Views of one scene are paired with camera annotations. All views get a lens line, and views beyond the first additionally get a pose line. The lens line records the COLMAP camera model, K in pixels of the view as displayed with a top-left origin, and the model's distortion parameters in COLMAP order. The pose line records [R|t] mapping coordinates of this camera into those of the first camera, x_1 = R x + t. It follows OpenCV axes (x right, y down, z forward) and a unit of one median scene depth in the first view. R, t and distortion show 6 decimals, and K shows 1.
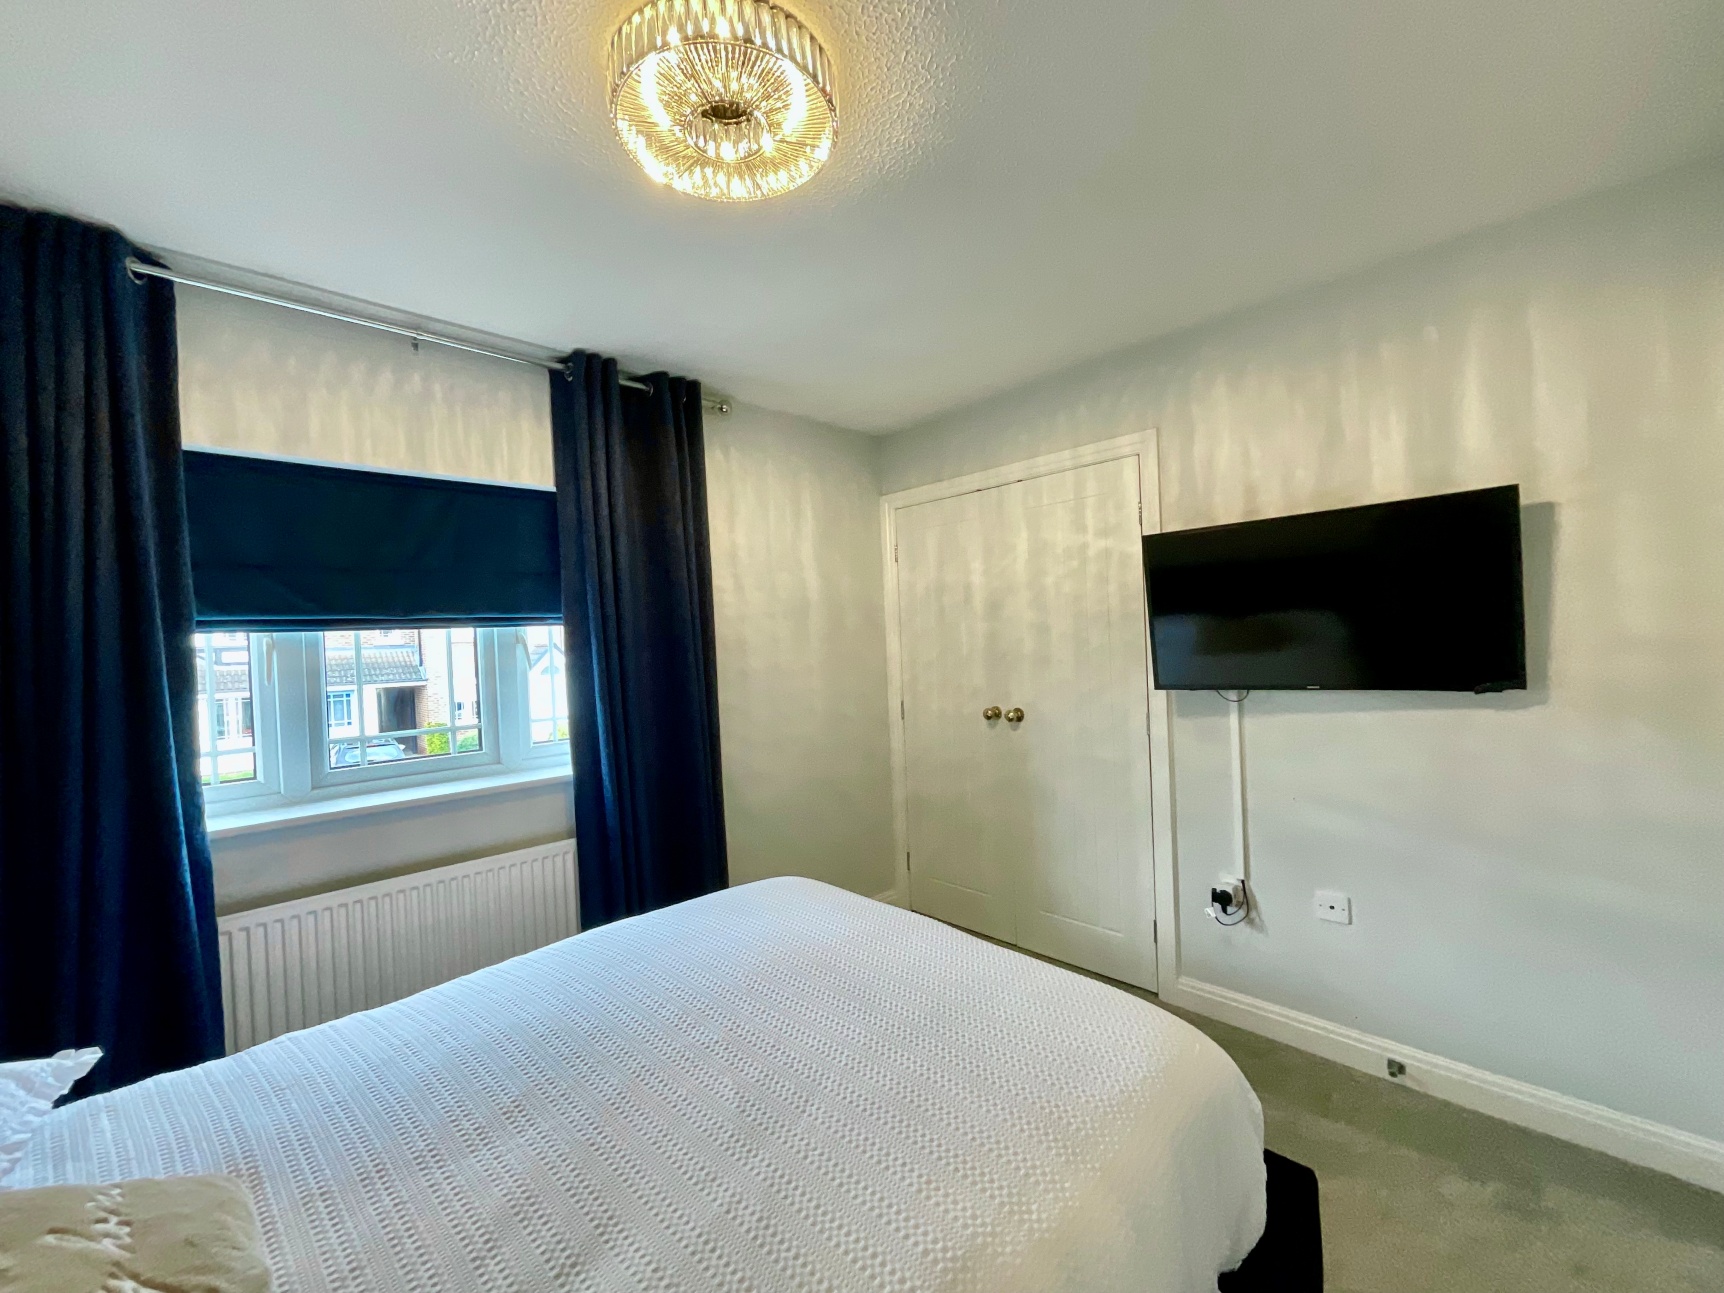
lens RADIAL K [[697.7, 0, 872.2], [0, 697.7, 652.7], [0, 0, 1]] dist [-0.001949, -0.000162]
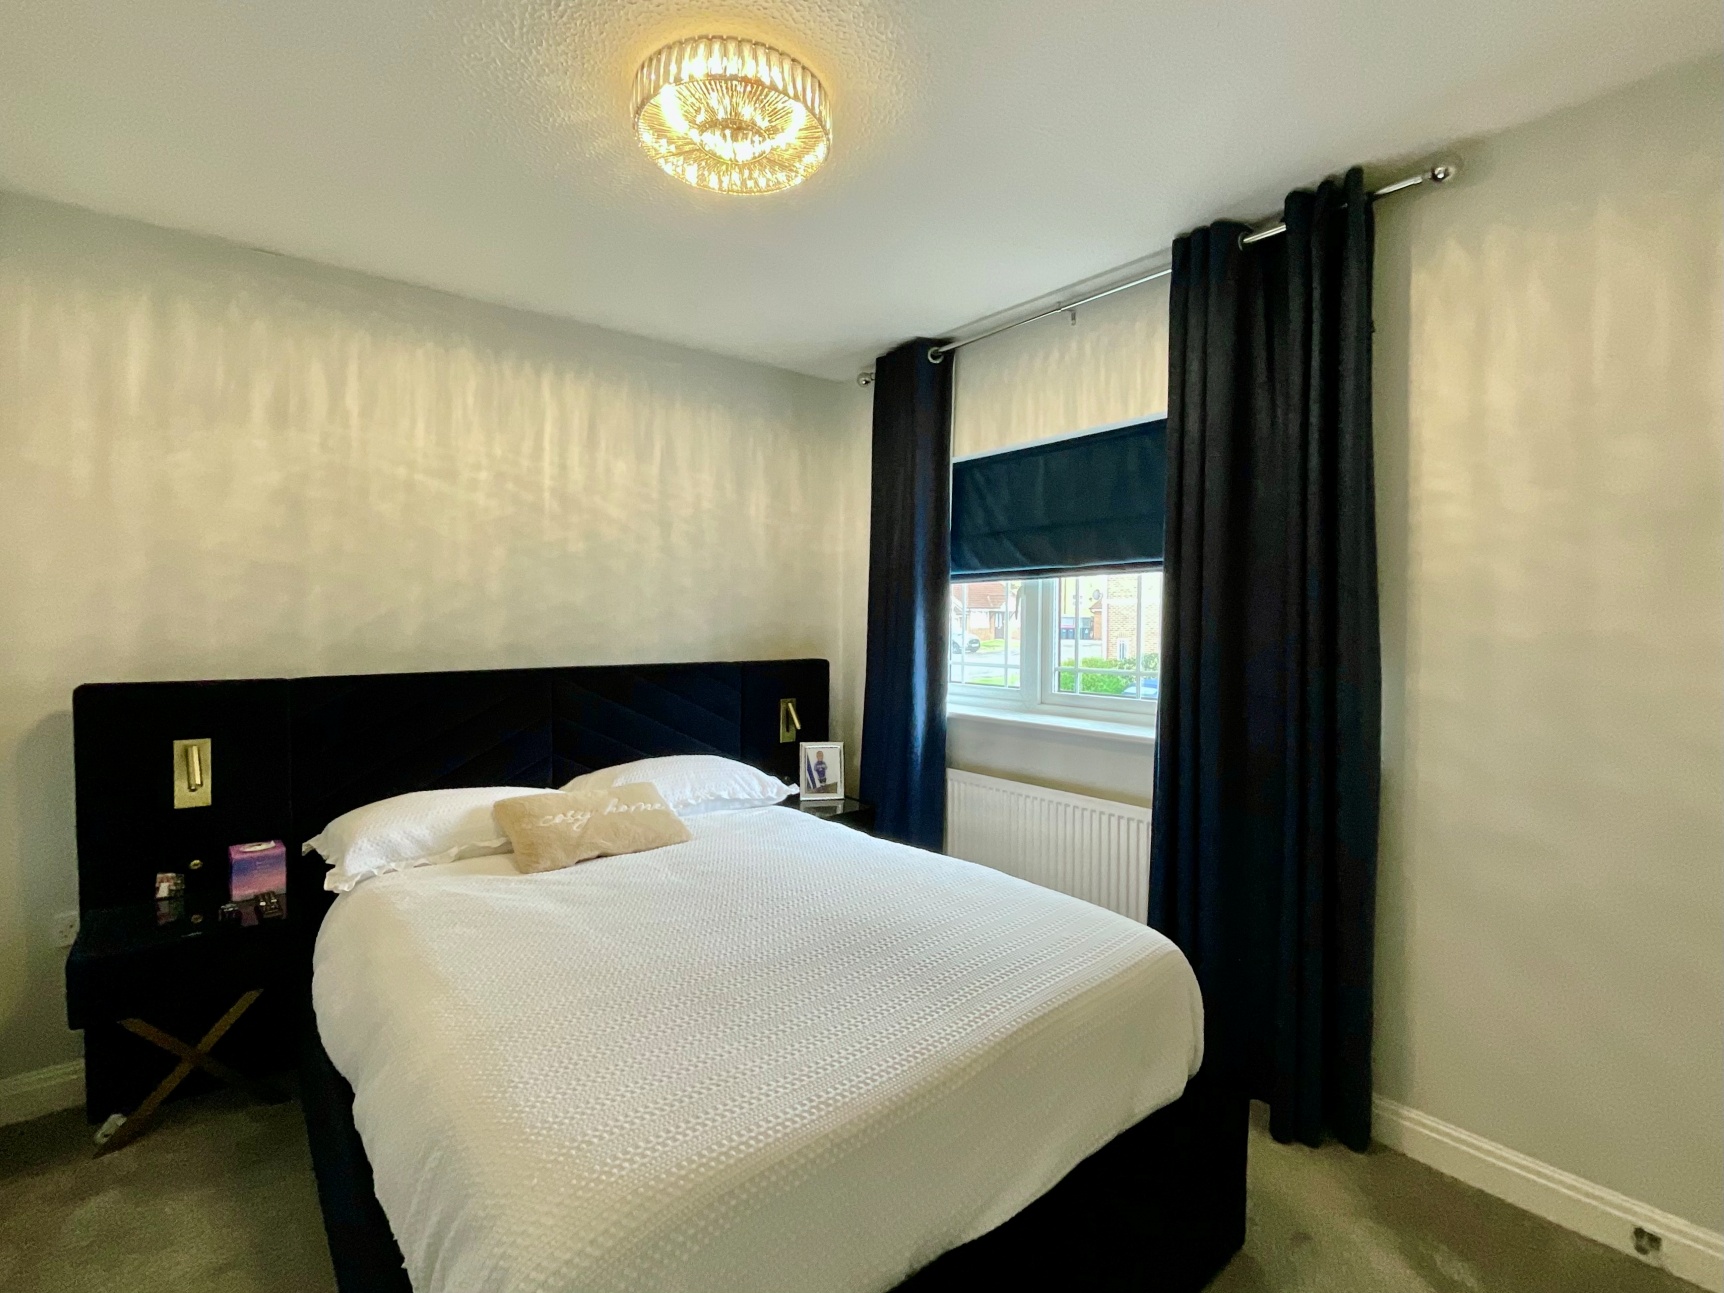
lens RADIAL K [[831.5, 0, 862.0], [0, 831.5, 646.5], [0, 0, 1]] dist [-0.001862, -0.000219]
pose [[-0.108511, 0.093682, -0.989671, 0.668309], [0.010154, 0.995602, 0.093130, -0.046662], [0.994043, 0.000057, -0.108985, 0.762807]]
